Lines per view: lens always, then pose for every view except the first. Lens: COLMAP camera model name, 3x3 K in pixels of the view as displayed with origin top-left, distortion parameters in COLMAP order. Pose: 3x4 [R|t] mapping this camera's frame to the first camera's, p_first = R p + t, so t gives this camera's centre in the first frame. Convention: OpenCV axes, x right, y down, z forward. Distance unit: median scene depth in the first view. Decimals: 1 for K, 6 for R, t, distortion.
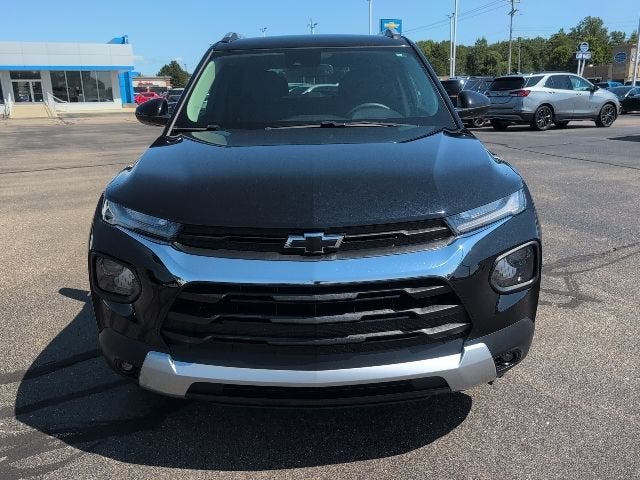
lens RADIAL K [[539.4, 0, 321.2], [0, 539.4, 241.4], [0, 0, 1]] dist [0.020397, -0.027659]
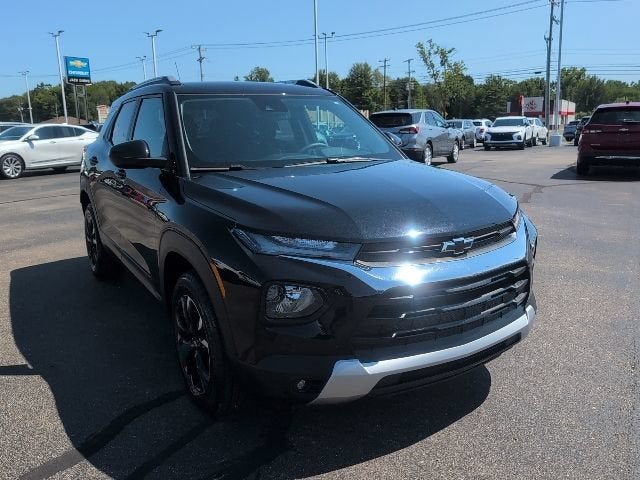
lens RADIAL K [[539.4, 0, 323.3], [0, 539.4, 236.8], [0, 0, 1]] dist [0.020397, -0.027659]
pose [[0.849989, -0.102454, 0.516741, -0.519262], [0.142914, 0.988966, -0.038998, -0.007791], [-0.507044, 0.106998, 0.855253, 0.017035]]
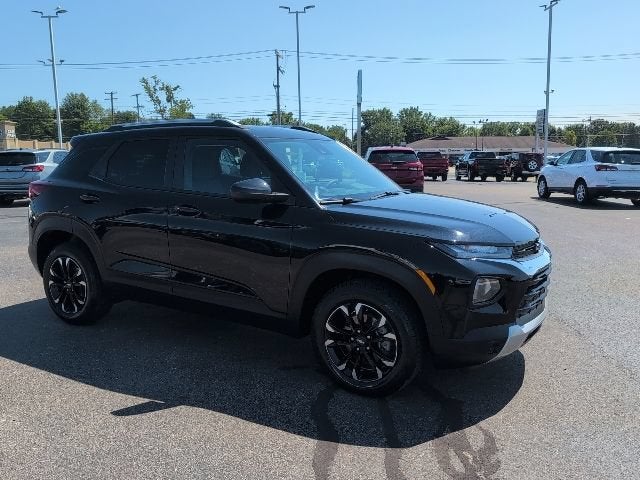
lens RADIAL K [[539.4, 0, 318.0], [0, 539.4, 237.7], [0, 0, 1]] dist [0.020397, -0.027659]
pose [[0.498515, -0.108406, 0.860076, -1.126515], [0.225130, 0.974298, -0.007686, -0.102475], [-0.837138, 0.197460, 0.510108, 0.336017]]
